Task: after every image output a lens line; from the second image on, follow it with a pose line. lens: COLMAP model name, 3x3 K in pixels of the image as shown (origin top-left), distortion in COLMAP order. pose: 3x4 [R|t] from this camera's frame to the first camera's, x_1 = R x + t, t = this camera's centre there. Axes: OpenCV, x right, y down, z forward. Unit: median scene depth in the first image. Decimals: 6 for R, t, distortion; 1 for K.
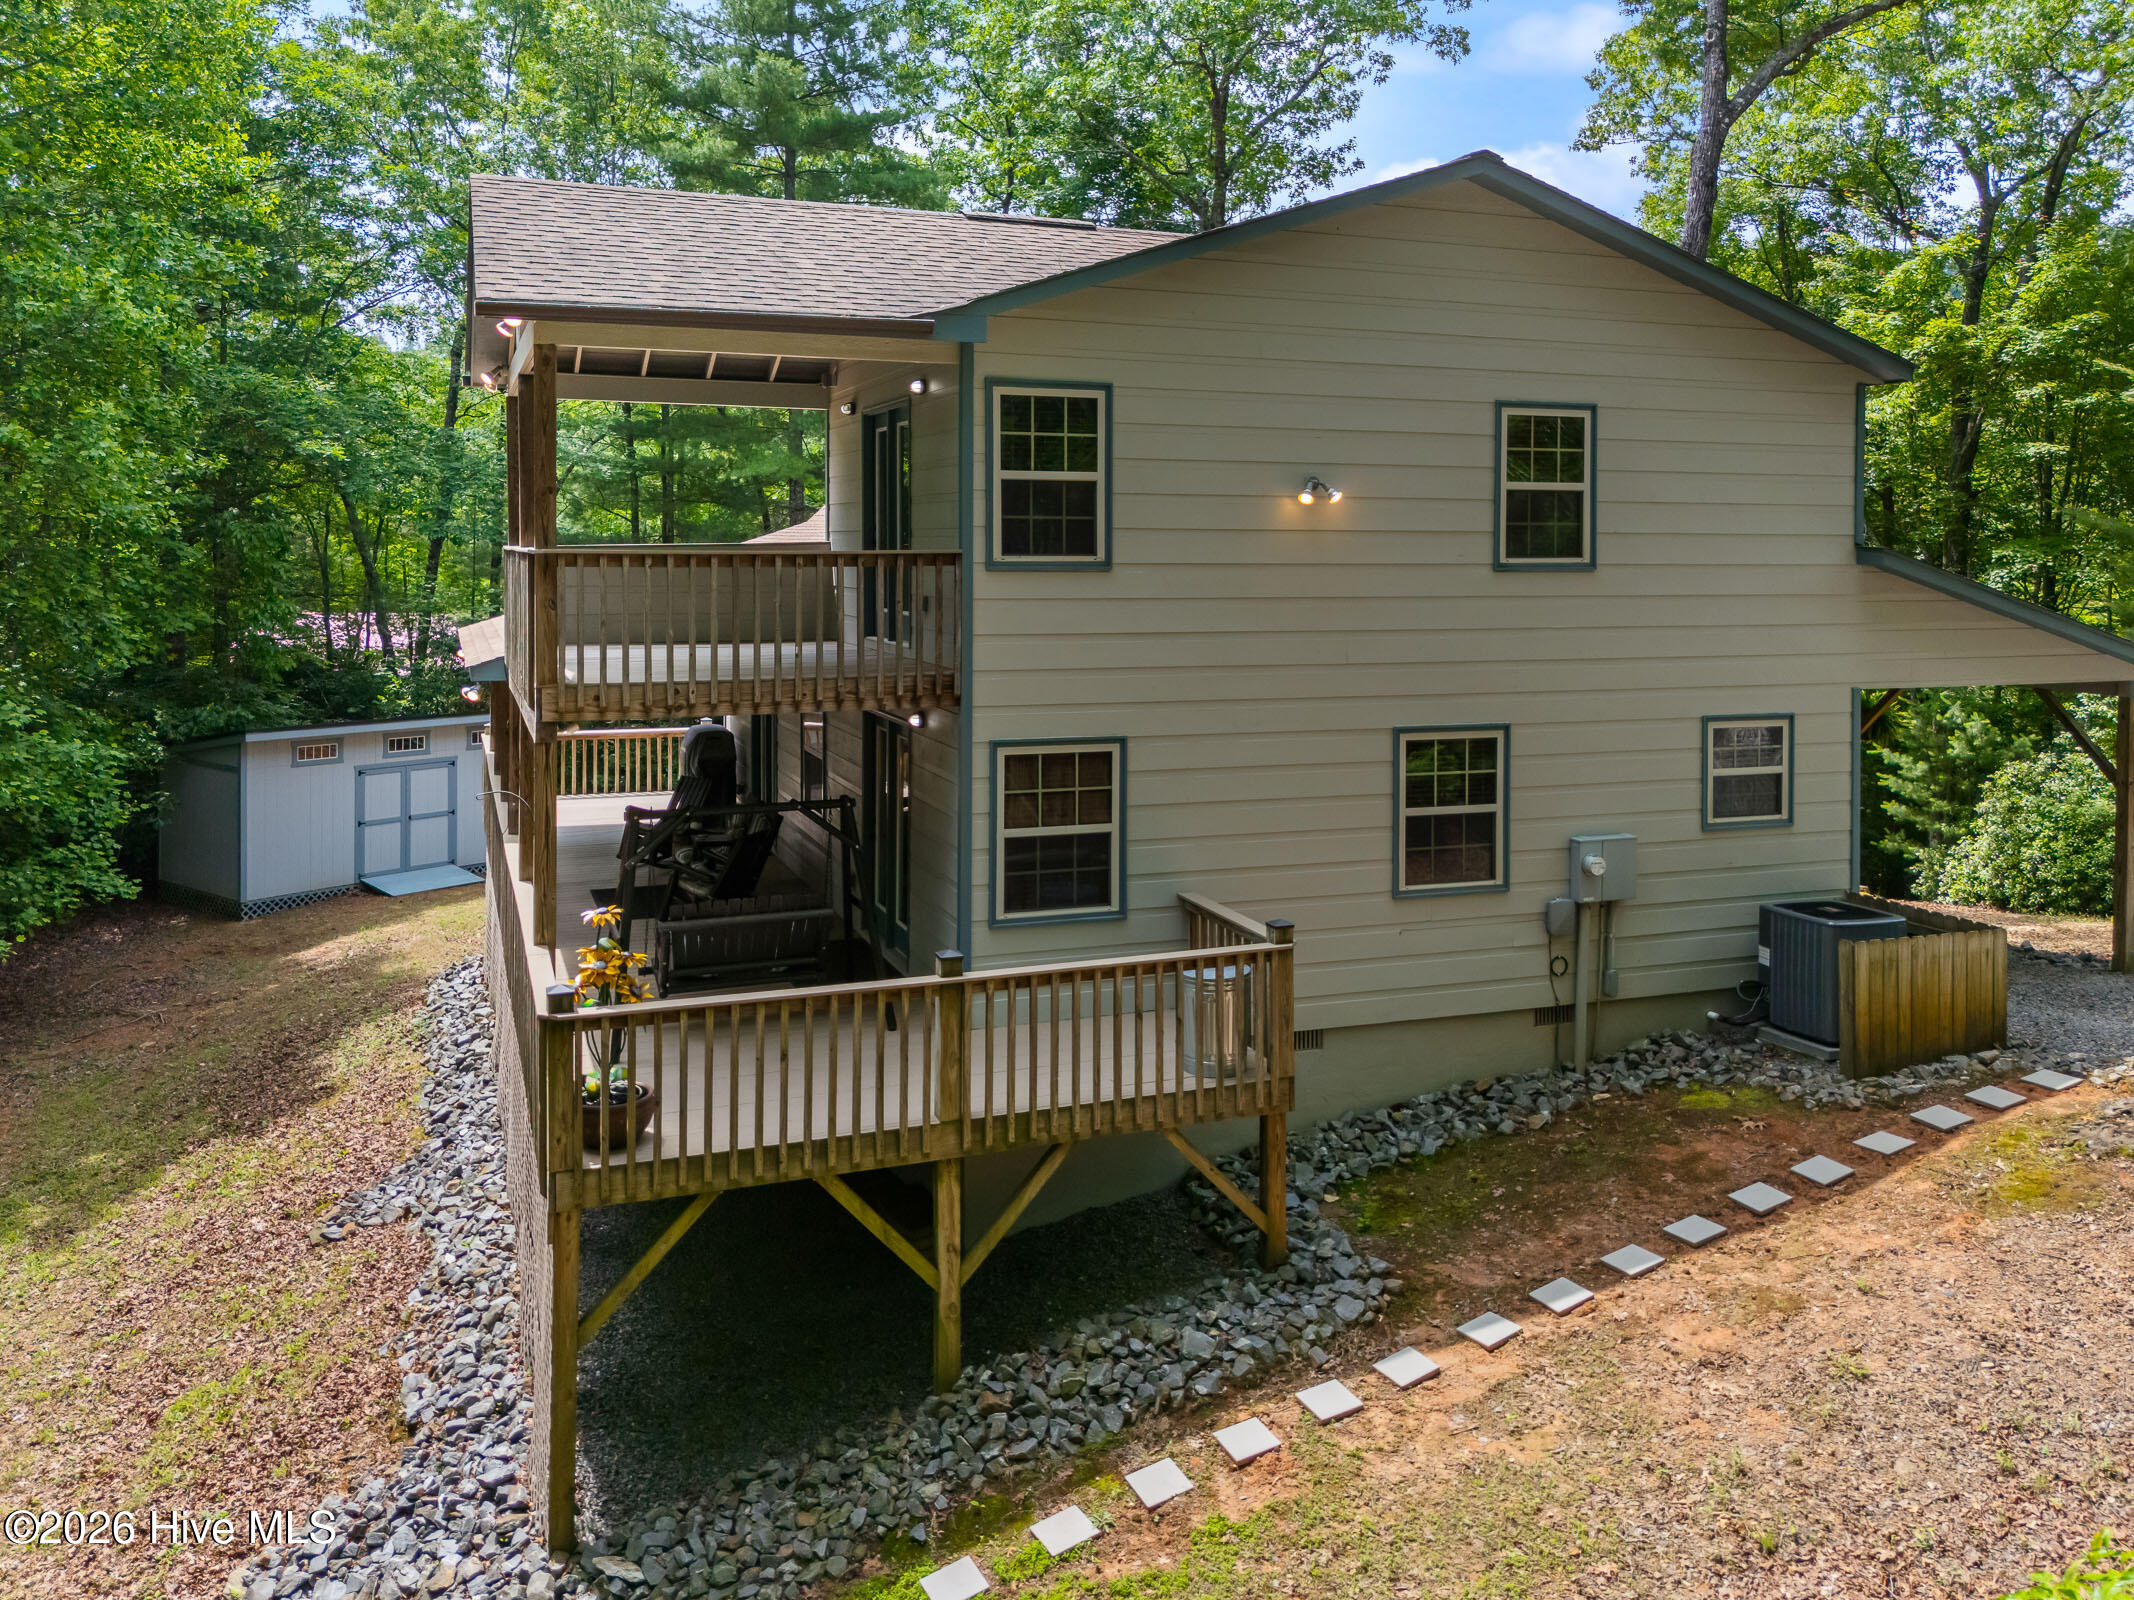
lens RADIAL K [[1678.1, 0, 1068.2], [0, 1678.1, 567.1], [0, 0, 1]] dist [0.029281, -0.005780]
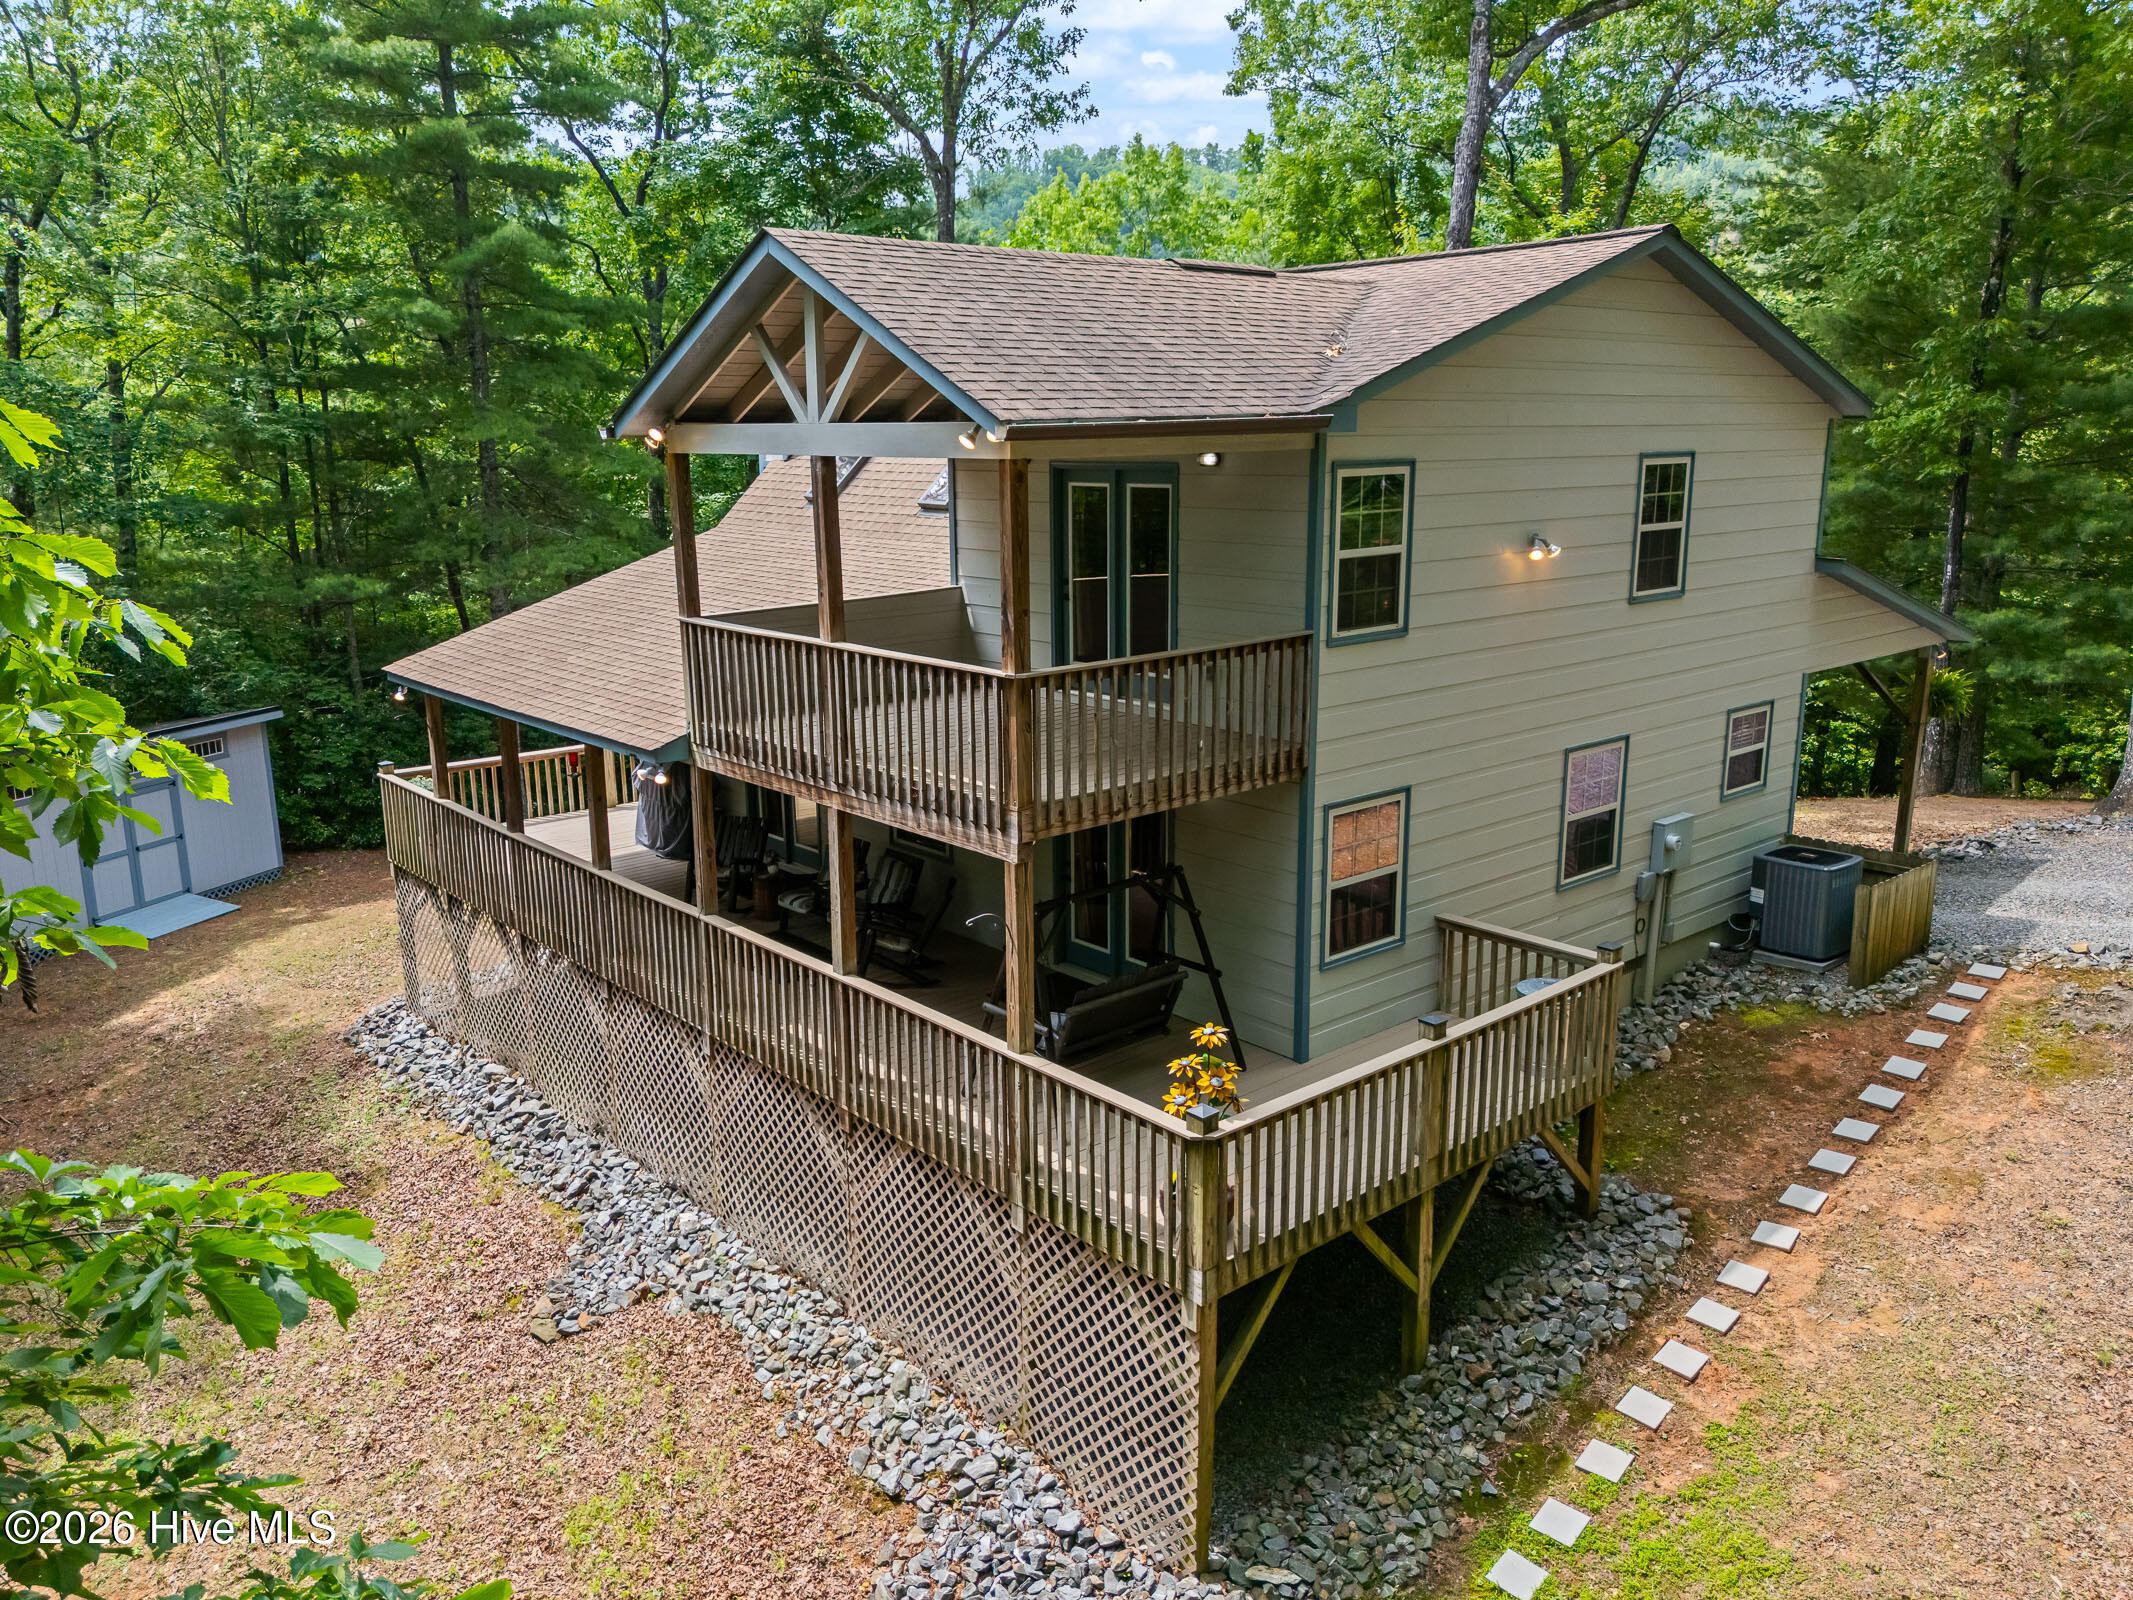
lens RADIAL K [[1616.3, 0, 1066.5], [0, 1616.3, 800.0], [0, 0, 1]] dist [0.014146, 0.001142]
pose [[0.934611, -0.091203, 0.343778, -0.550879], [0.016078, 0.976409, 0.215328, -0.123317], [-0.355307, -0.195721, 0.914030, 0.112062]]
